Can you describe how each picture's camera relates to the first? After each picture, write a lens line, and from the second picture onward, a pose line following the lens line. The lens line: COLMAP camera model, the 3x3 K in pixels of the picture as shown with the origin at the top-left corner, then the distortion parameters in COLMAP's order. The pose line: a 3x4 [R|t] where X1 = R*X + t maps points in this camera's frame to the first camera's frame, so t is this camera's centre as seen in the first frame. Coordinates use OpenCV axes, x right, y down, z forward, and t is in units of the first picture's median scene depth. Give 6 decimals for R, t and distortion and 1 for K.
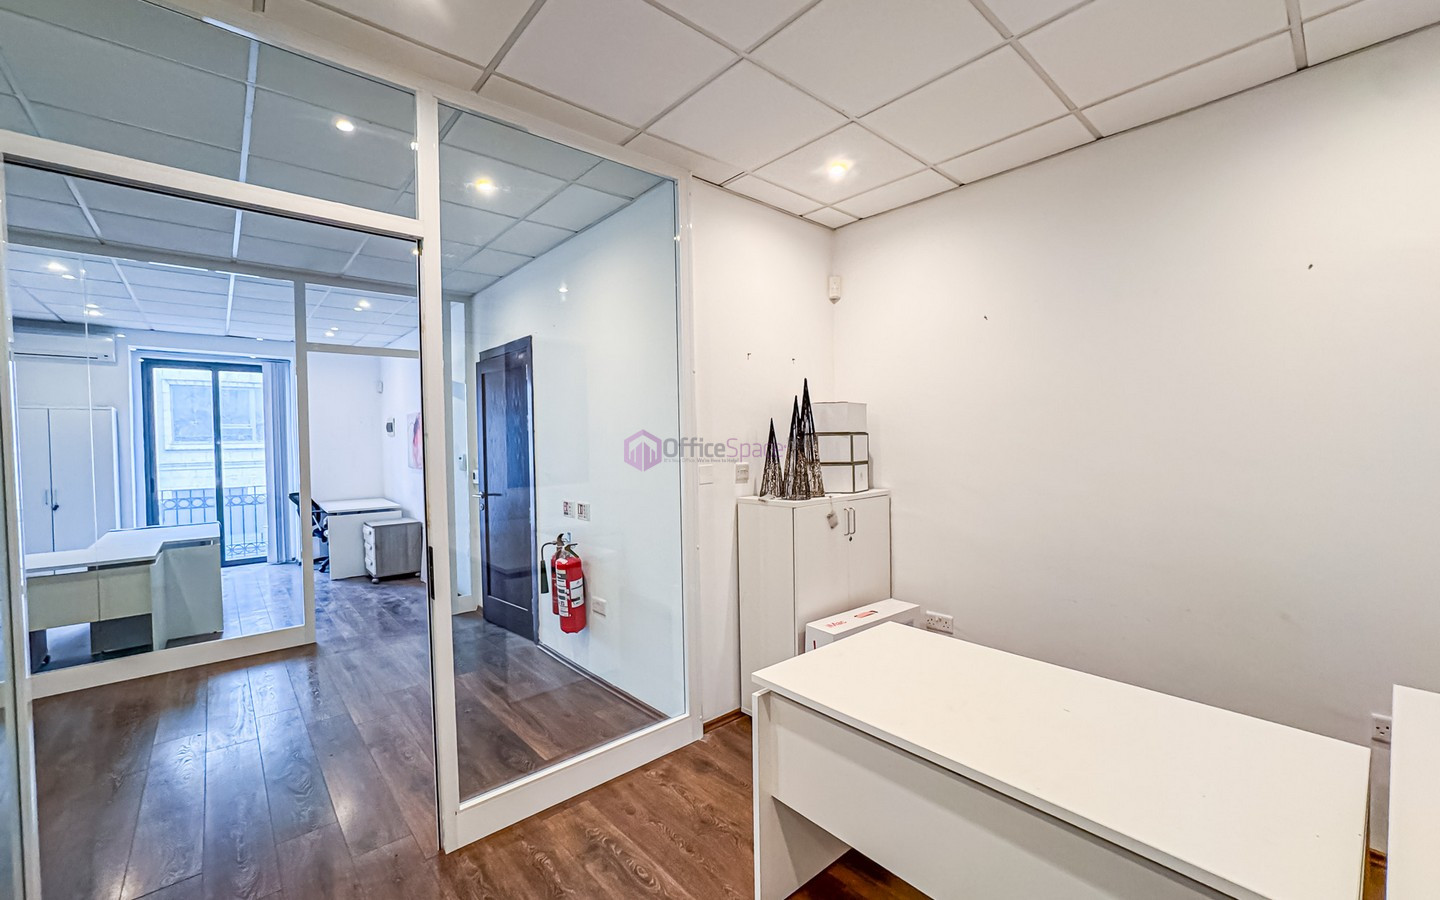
lens RADIAL K [[586.2, 0, 722.8], [0, 586.2, 453.7], [0, 0, 1]] dist [-0.032102, 0.015537]
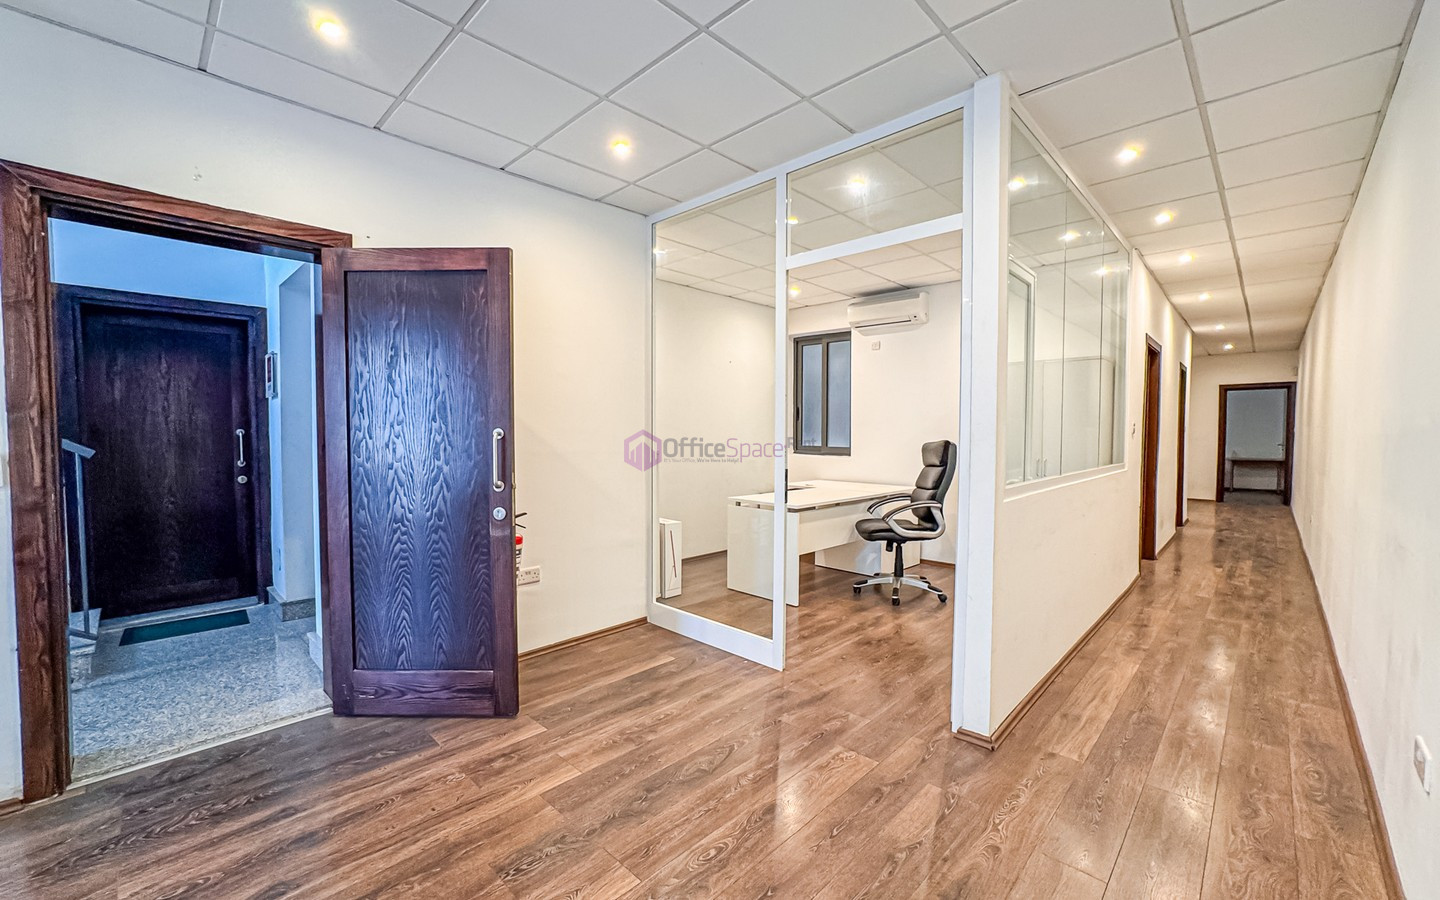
lens RADIAL K [[586.2, 0, 722.8], [0, 586.2, 453.7], [0, 0, 1]] dist [-0.032102, 0.015537]
pose [[-0.090836, -0.022332, 0.995615, -0.686671], [0.021912, 0.999462, 0.024417, 0.024987], [-0.995625, 0.024034, -0.090298, 0.439216]]
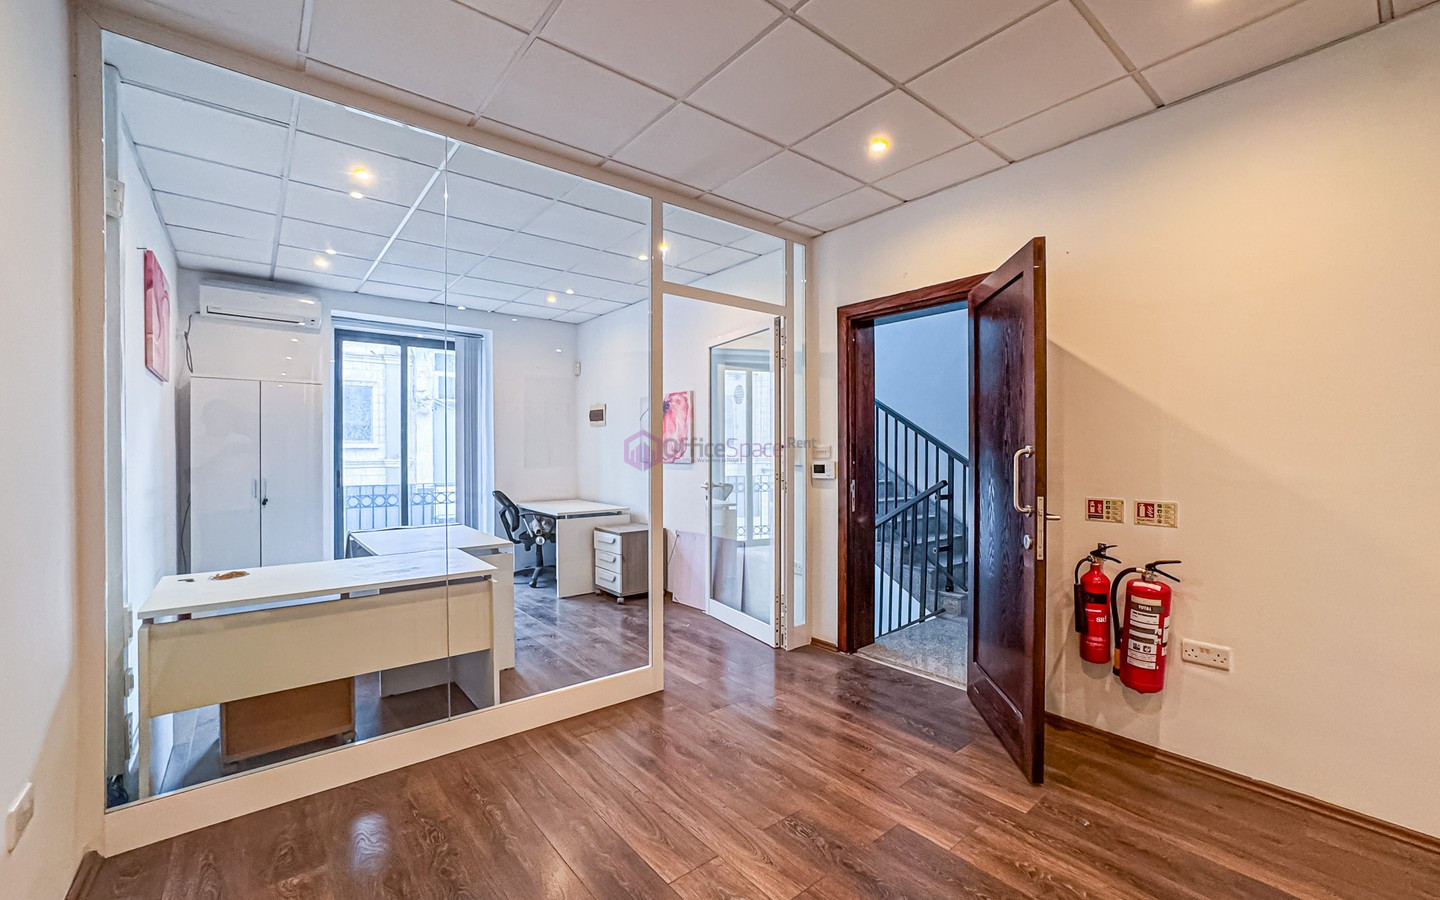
lens RADIAL K [[594.3, 0, 726.1], [0, 594.3, 453.9], [0, 0, 1]] dist [-0.052730, 0.024206]
pose [[0.999336, 0.013052, -0.034008, -0.428152], [-0.013708, 0.999723, -0.019123, 0.029122], [0.033749, 0.019577, 0.999239, 0.179273]]
